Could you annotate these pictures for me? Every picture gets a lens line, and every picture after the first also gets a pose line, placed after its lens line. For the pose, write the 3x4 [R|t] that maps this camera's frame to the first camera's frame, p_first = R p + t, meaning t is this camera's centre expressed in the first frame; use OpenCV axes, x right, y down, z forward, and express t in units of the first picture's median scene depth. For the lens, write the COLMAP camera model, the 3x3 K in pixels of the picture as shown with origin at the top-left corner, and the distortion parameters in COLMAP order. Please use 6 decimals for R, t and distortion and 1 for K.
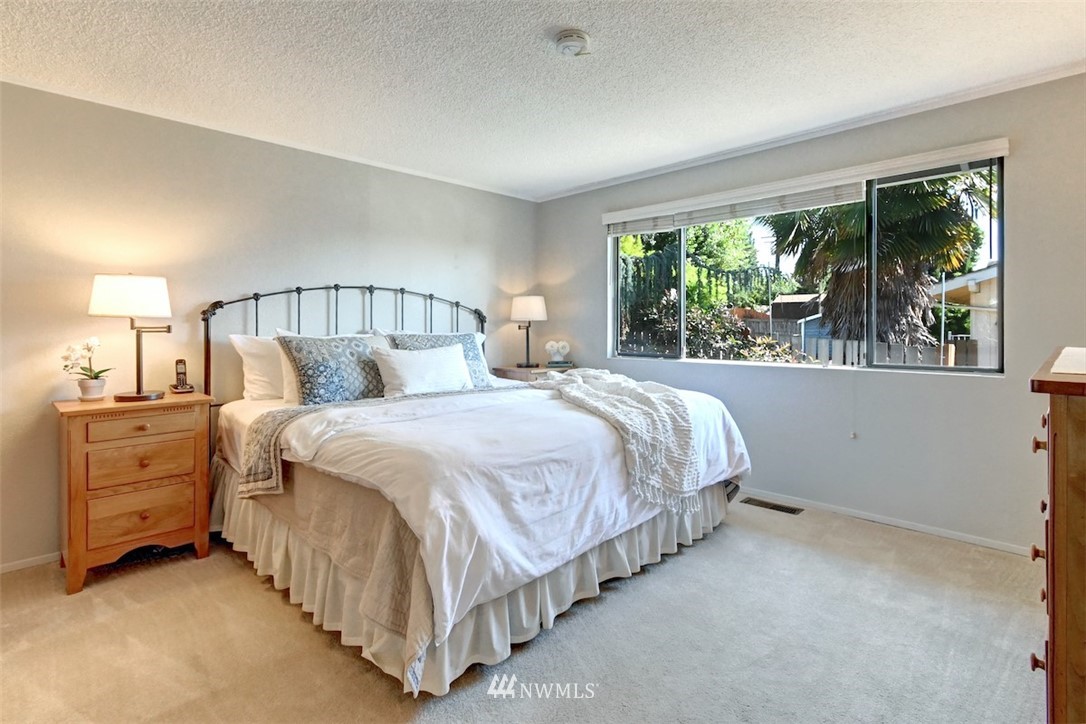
lens RADIAL K [[496.4, 0, 538.1], [0, 496.4, 350.3], [0, 0, 1]] dist [-0.000505, 0.000075]
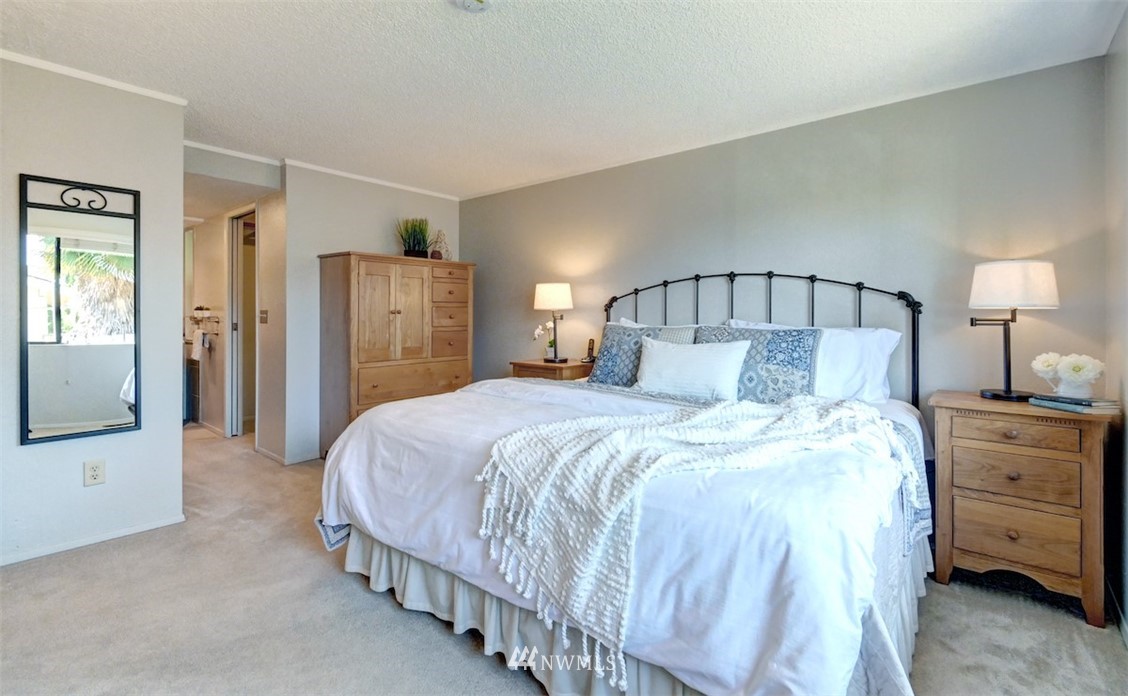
lens RADIAL K [[528.2, 0, 562.3], [0, 528.2, 314.6], [0, 0, 1]] dist [0.041211, -0.000097]
pose [[0.101902, -0.000262, -0.994794, 0.616078], [-0.058320, 0.998278, -0.006237, -0.030609], [0.993083, 0.058652, 0.101711, 0.630388]]
